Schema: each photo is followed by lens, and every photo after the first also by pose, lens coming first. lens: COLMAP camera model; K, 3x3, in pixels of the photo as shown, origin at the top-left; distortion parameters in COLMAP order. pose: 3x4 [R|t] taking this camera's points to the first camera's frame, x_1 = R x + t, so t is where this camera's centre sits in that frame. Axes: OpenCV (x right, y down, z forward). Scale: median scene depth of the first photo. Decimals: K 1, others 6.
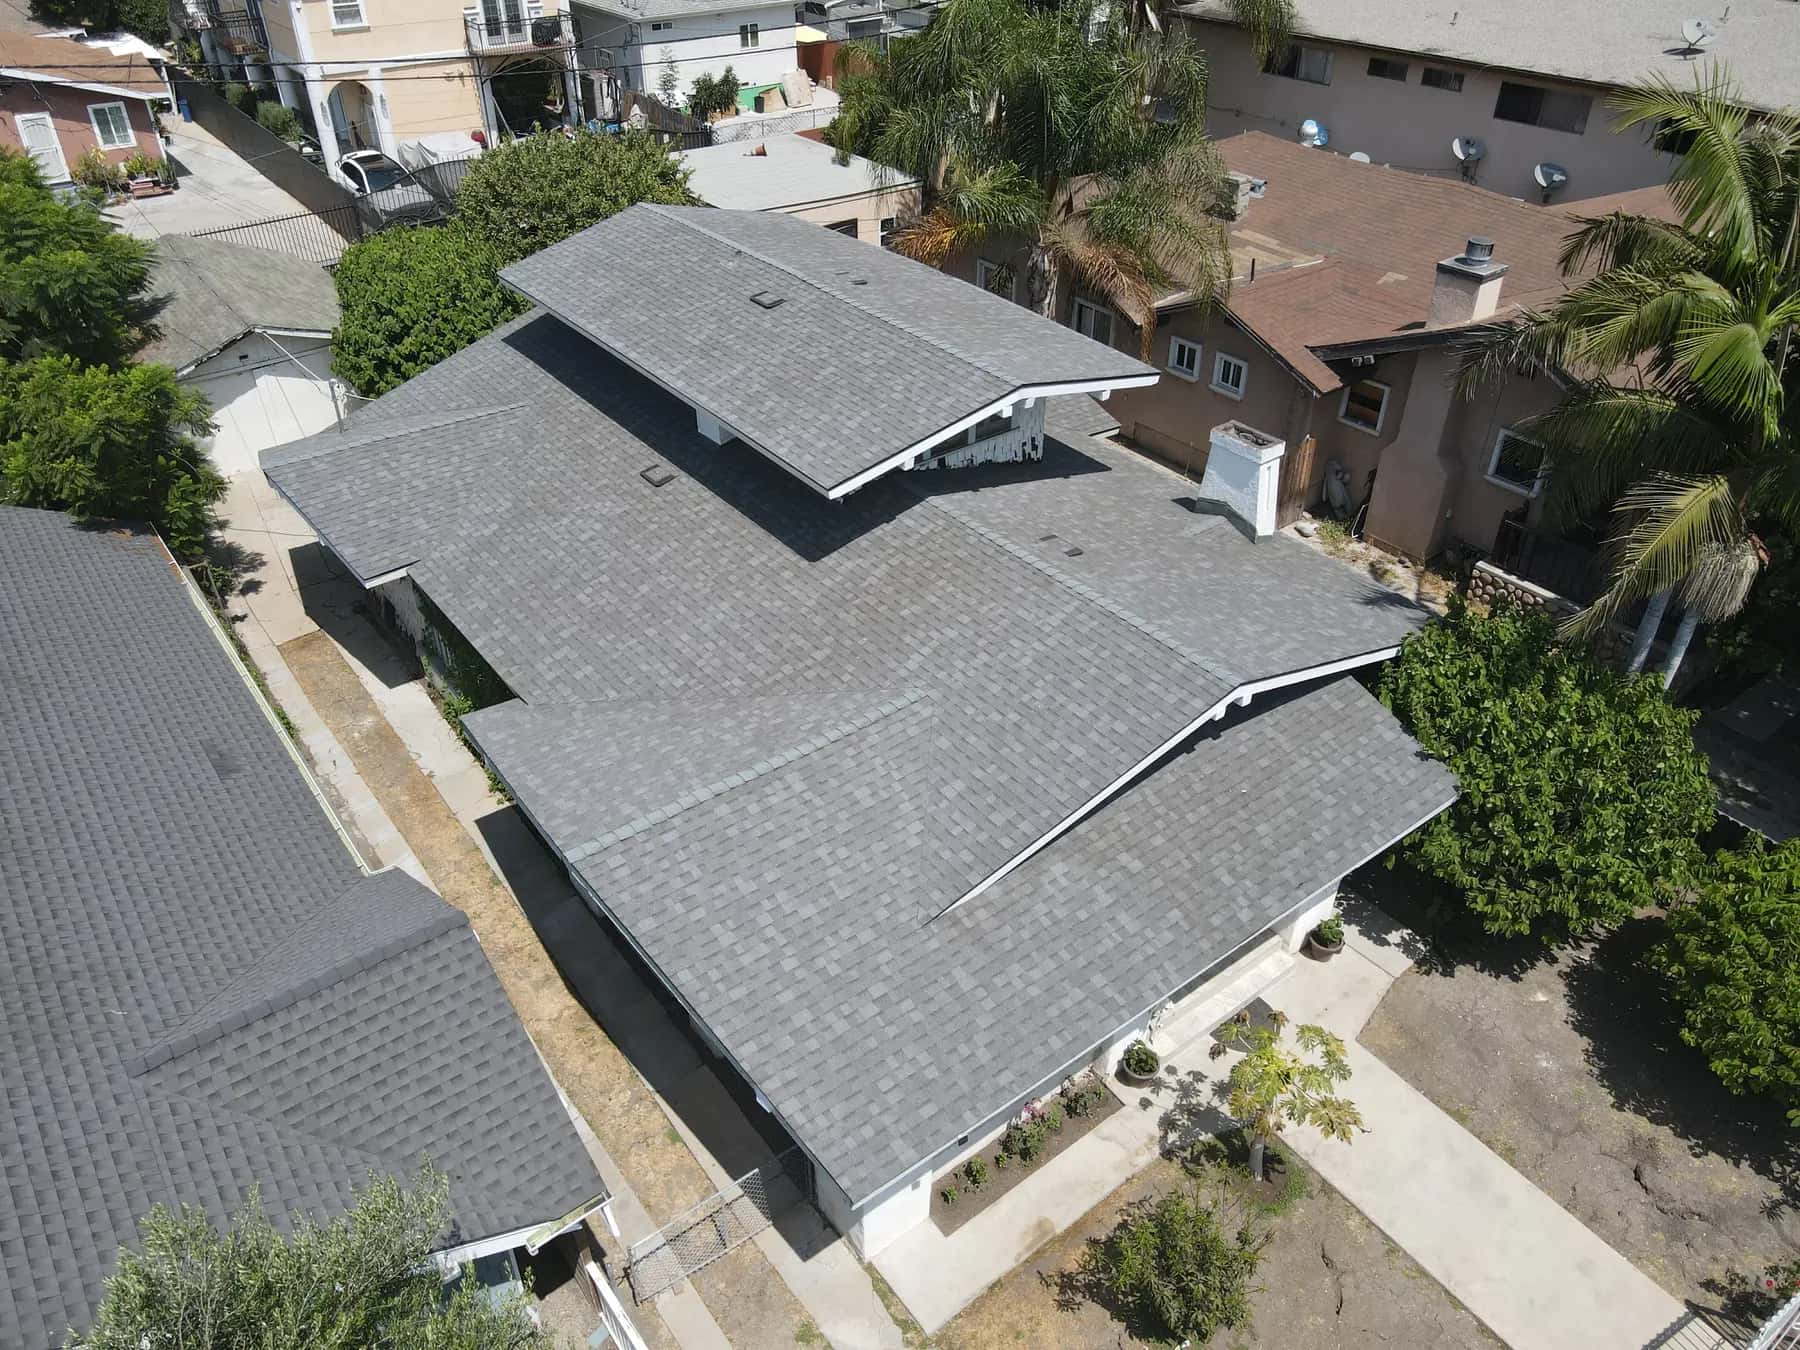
lens RADIAL K [[1303.5, 0, 888.1], [0, 1303.5, 663.2], [0, 0, 1]] dist [0.010806, 0.008955]
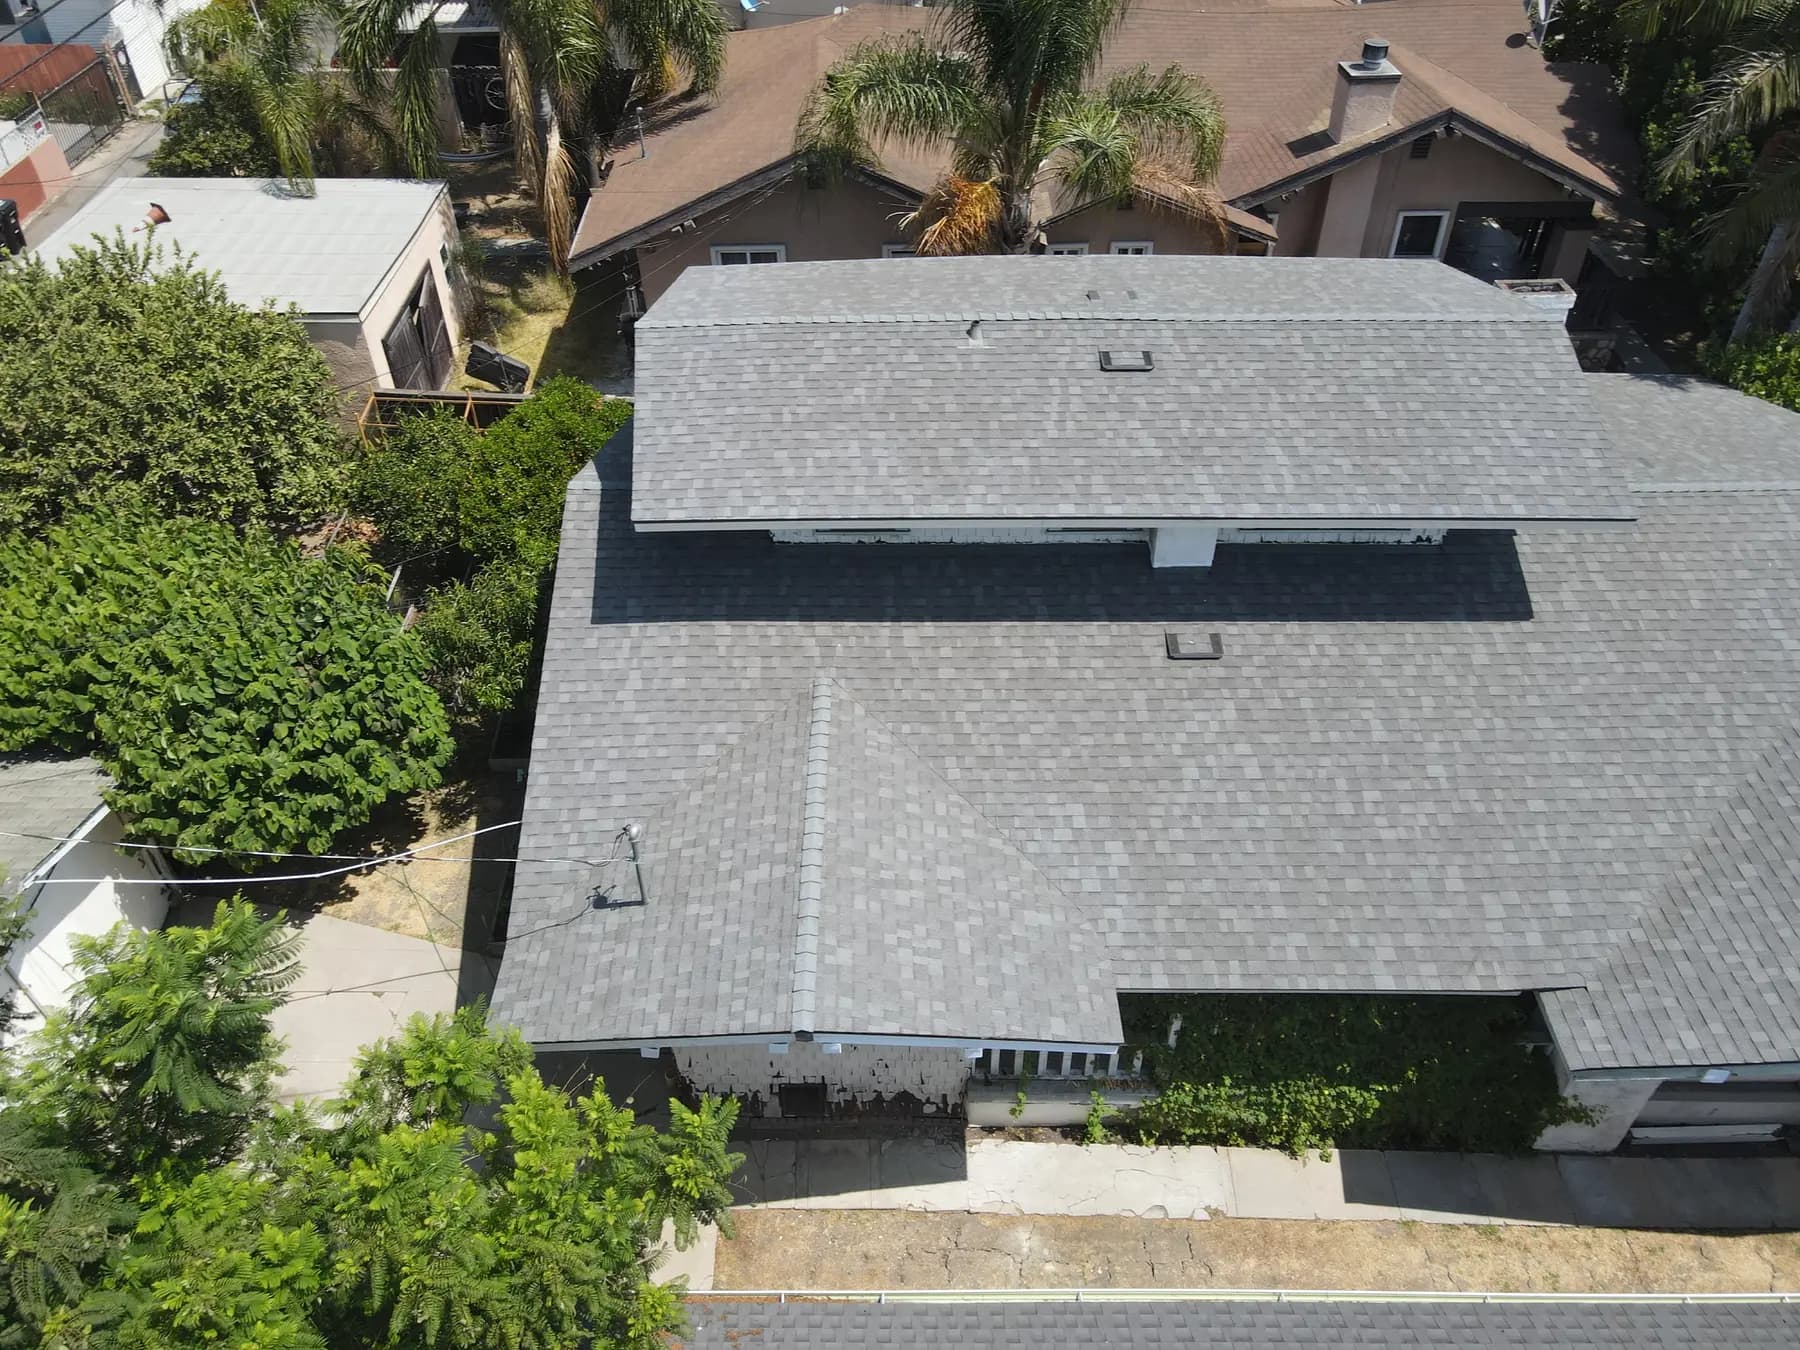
lens RADIAL K [[1303.5, 0, 860.0], [0, 1303.5, 648.7], [0, 0, 1]] dist [0.010806, 0.008955]
pose [[0.605382, -0.519898, 0.602676, -0.701604], [0.460005, 0.846464, 0.268132, -0.409144], [-0.649544, 0.114912, 0.751590, 0.583812]]
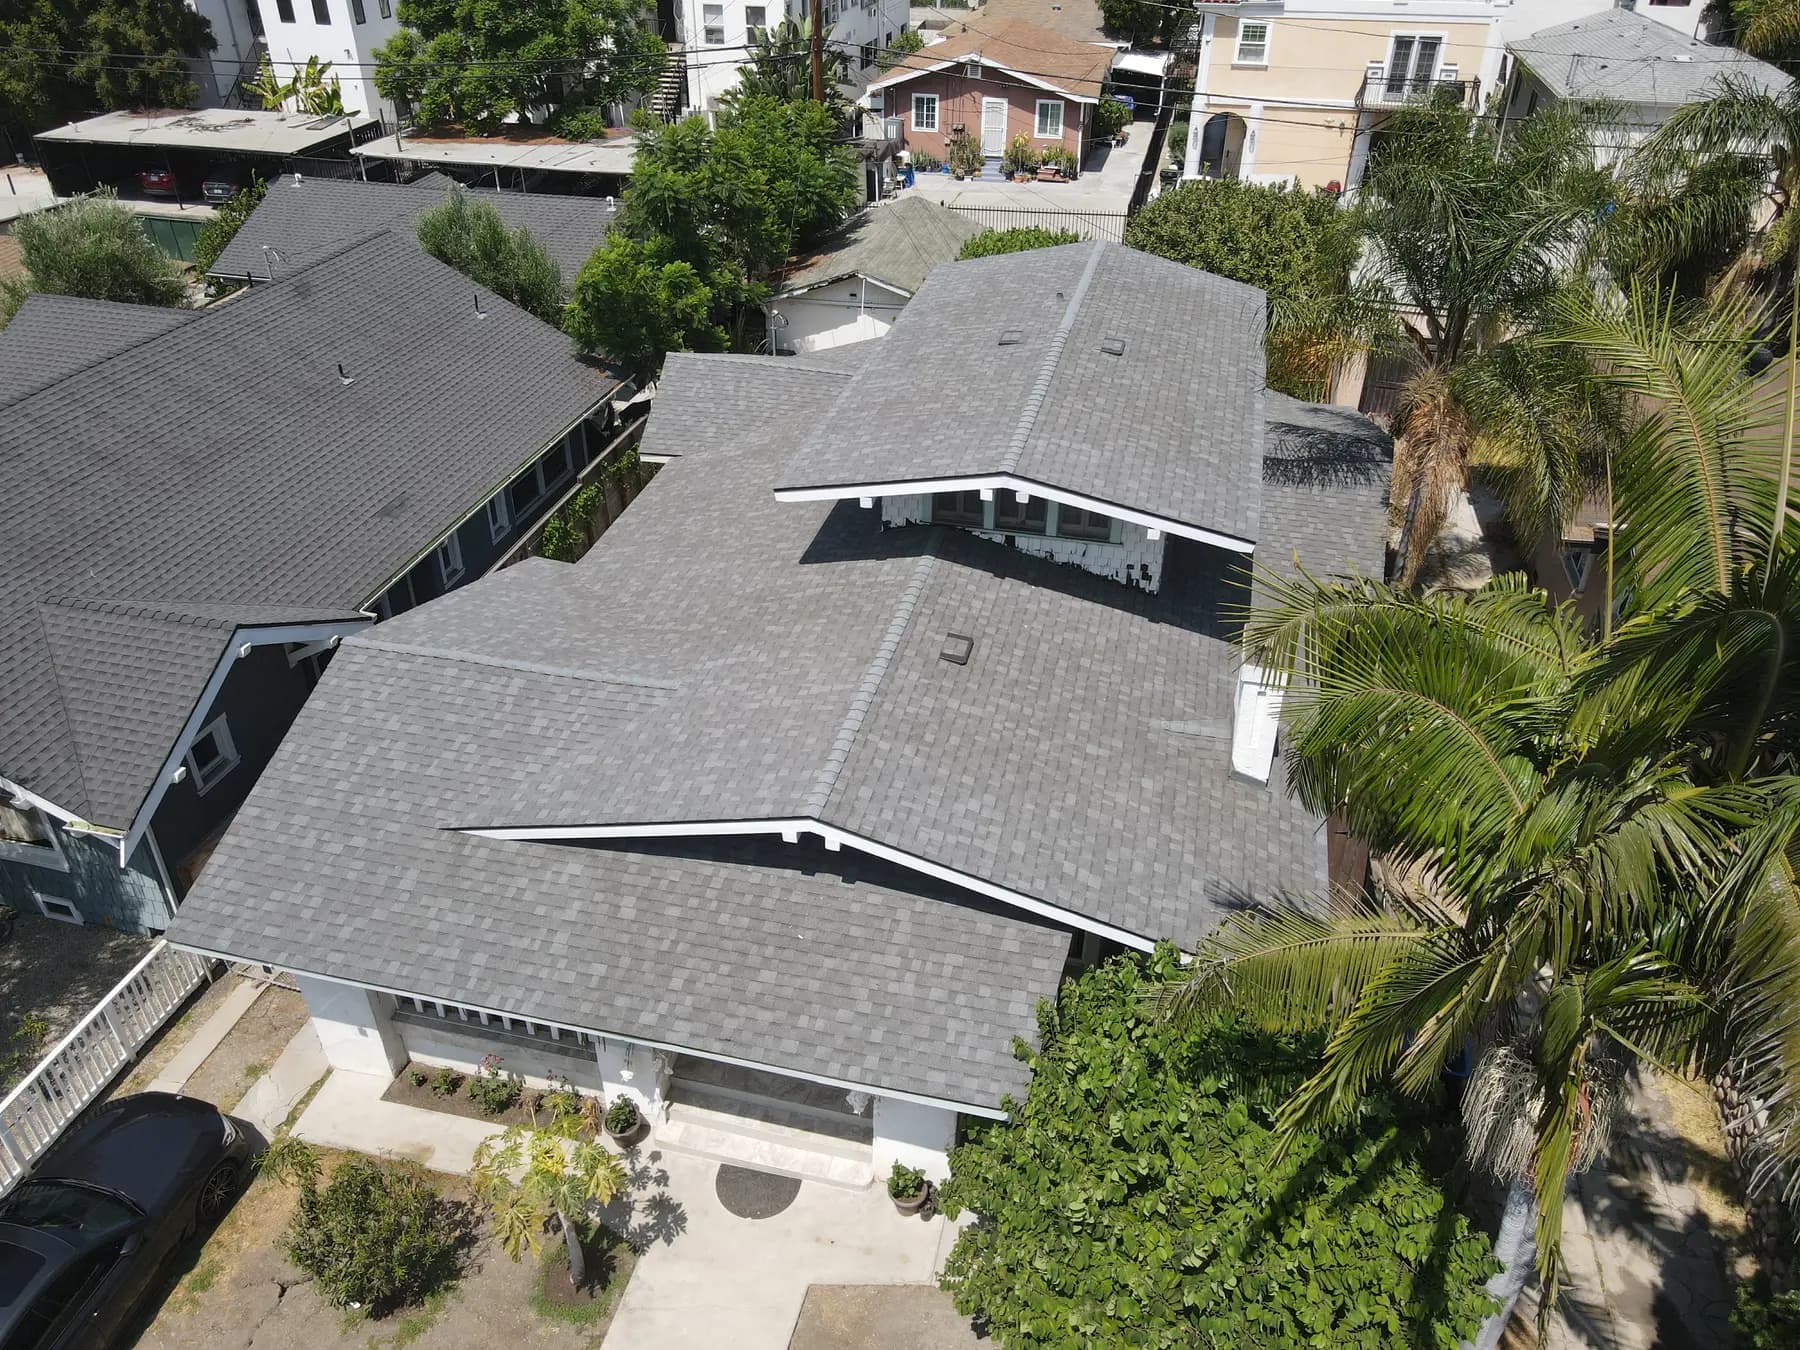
lens RADIAL K [[1303.5, 0, 887.8], [0, 1303.5, 675.4], [0, 0, 1]] dist [0.010806, 0.008955]
pose [[0.629182, 0.433005, -0.645474, 0.600640], [-0.451224, 0.879667, 0.150276, -0.162127], [0.632873, 0.196702, 0.748853, 0.256186]]
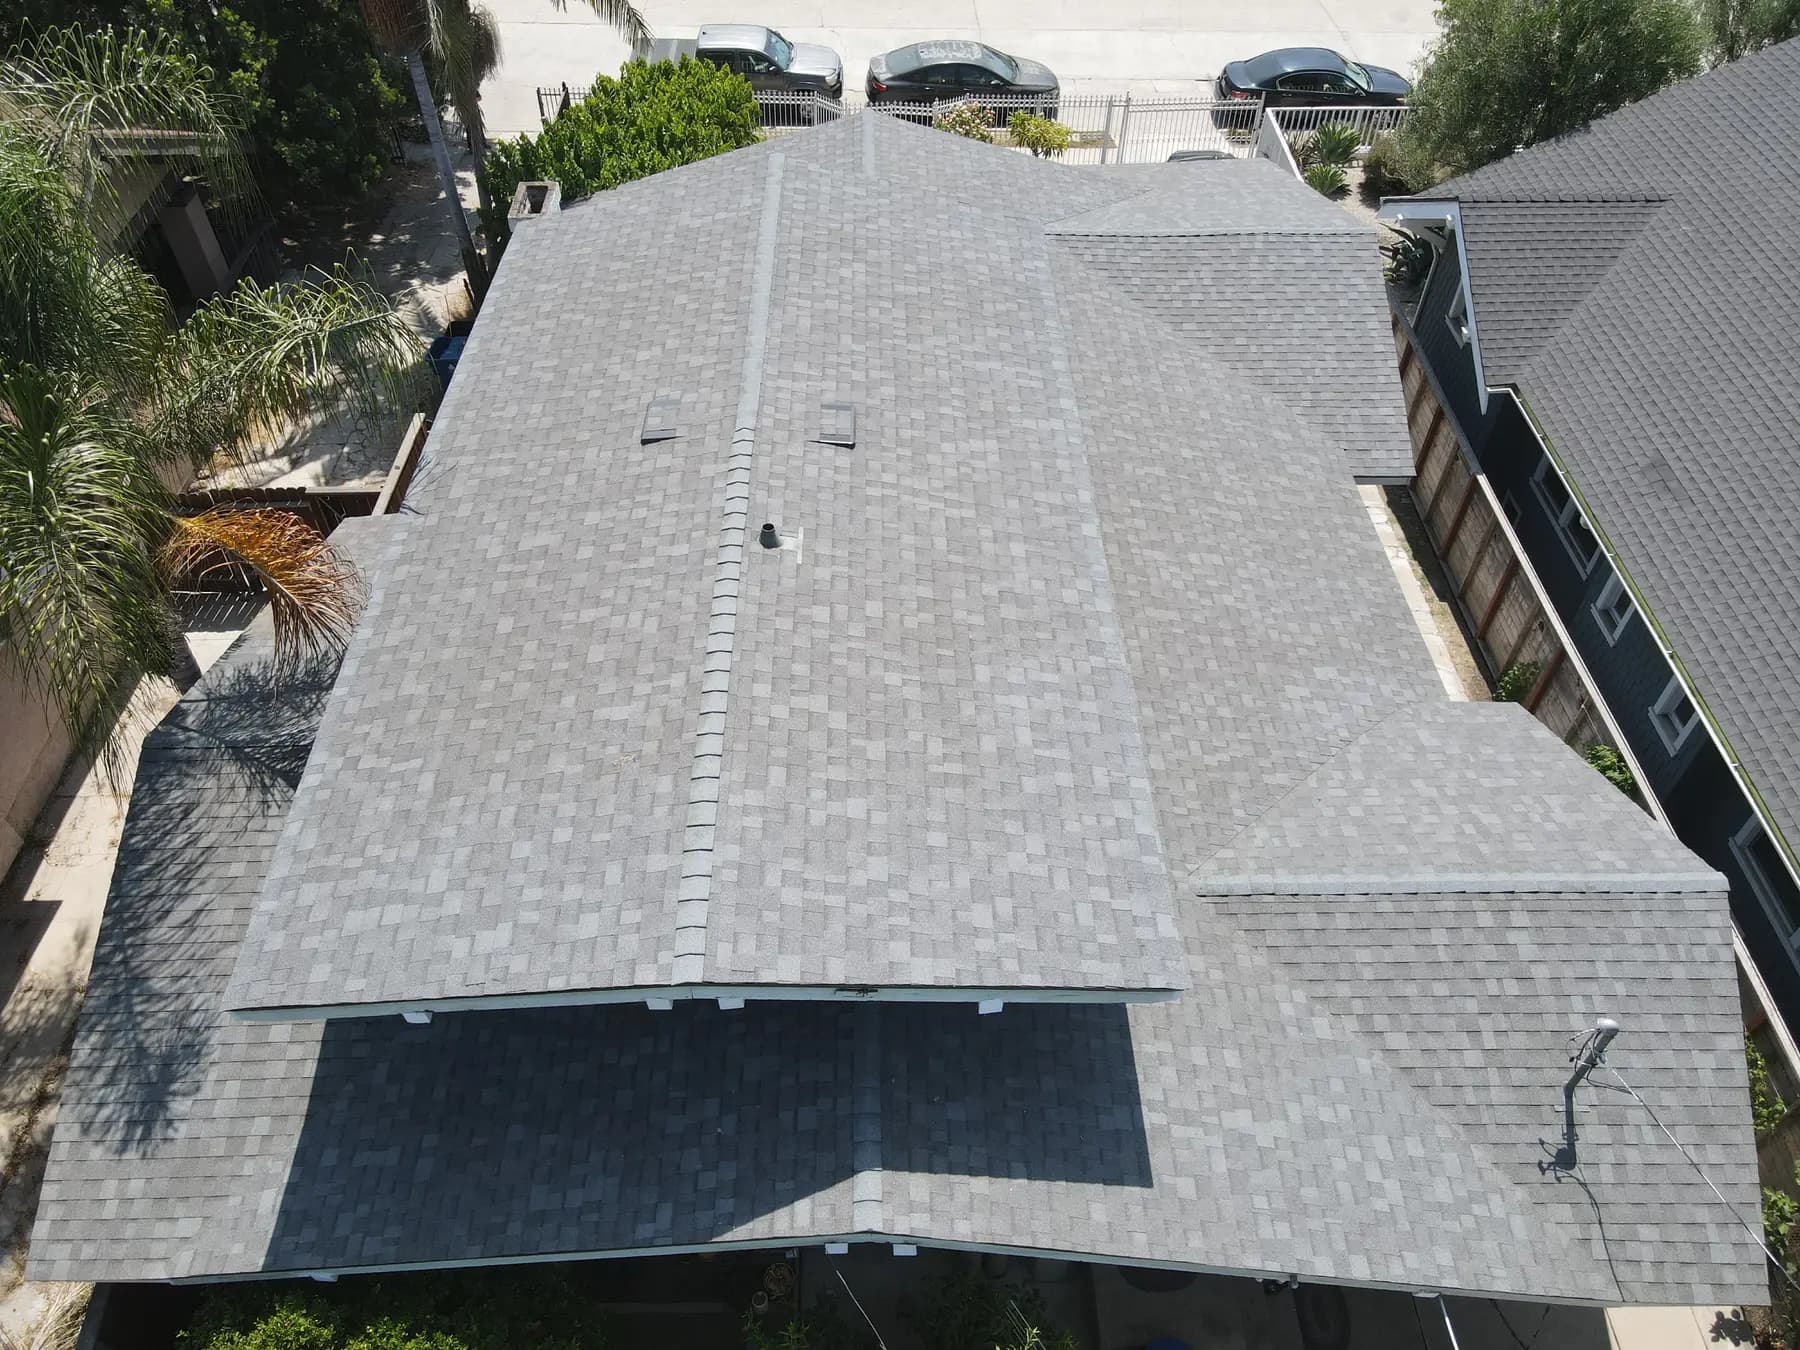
lens RADIAL K [[1326.6, 0, 865.5], [0, 1326.6, 652.6], [0, 0, 1]] dist [0.006514, -0.010970]
pose [[-0.797614, -0.424212, 0.428785, -0.395800], [0.356356, 0.242132, 0.902432, -0.779029], [-0.486645, 0.872592, -0.041958, 1.116213]]
